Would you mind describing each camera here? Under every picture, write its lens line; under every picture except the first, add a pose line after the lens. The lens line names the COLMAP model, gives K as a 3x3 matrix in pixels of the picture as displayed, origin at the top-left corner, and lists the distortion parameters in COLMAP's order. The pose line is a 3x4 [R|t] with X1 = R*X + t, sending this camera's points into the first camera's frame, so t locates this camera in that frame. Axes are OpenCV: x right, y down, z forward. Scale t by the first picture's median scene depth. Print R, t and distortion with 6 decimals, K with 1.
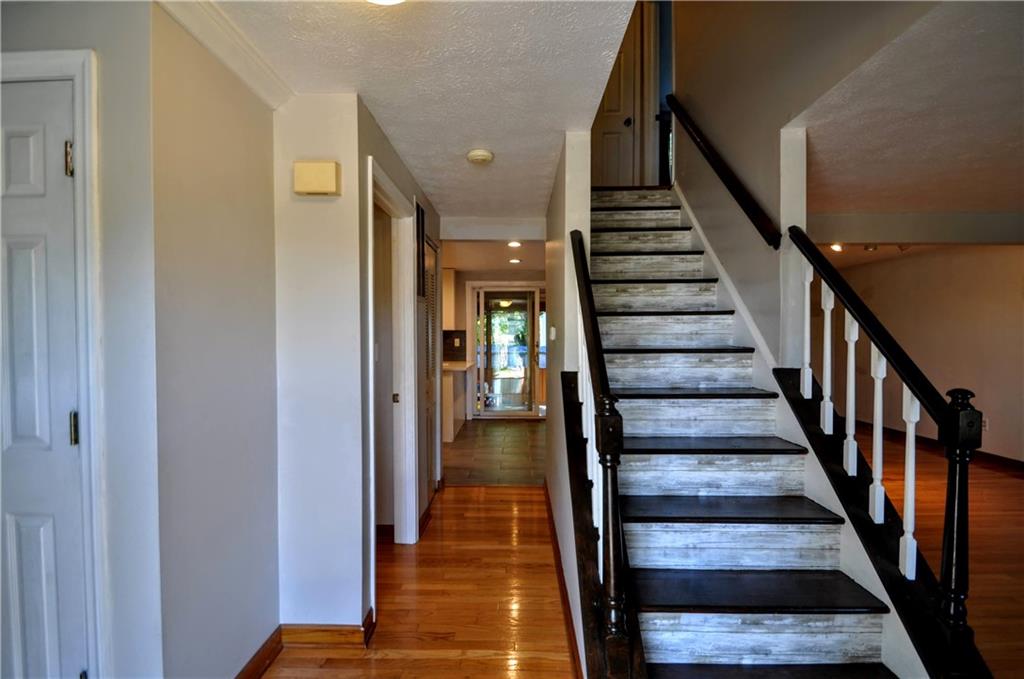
lens RADIAL K [[464.6, 0, 508.2], [0, 464.6, 342.7], [0, 0, 1]] dist [0.001187, -0.015501]
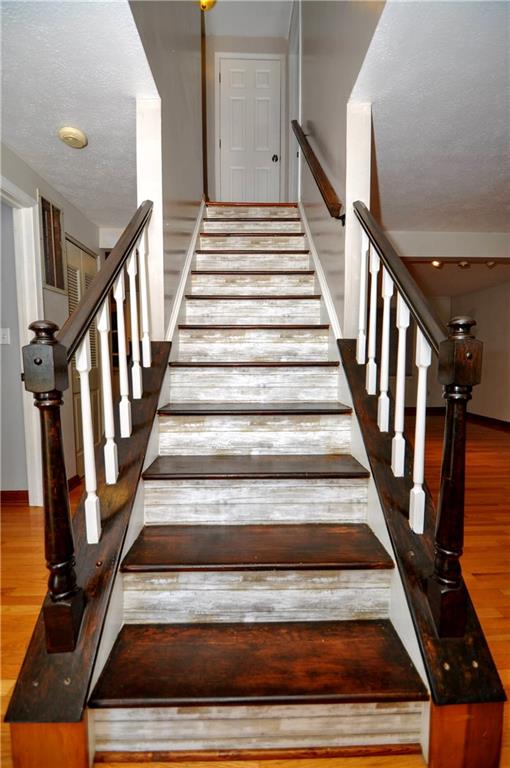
lens RADIAL K [[336.7, 0, 255.0], [0, 336.7, 384.0], [0, 0, 1]] dist [0.002093, -0.011714]
pose [[0.998295, -0.000450, 0.058361, 0.423624], [-0.003118, 0.998130, 0.061044, 0.140791], [-0.058280, -0.061122, 0.996427, 0.290425]]
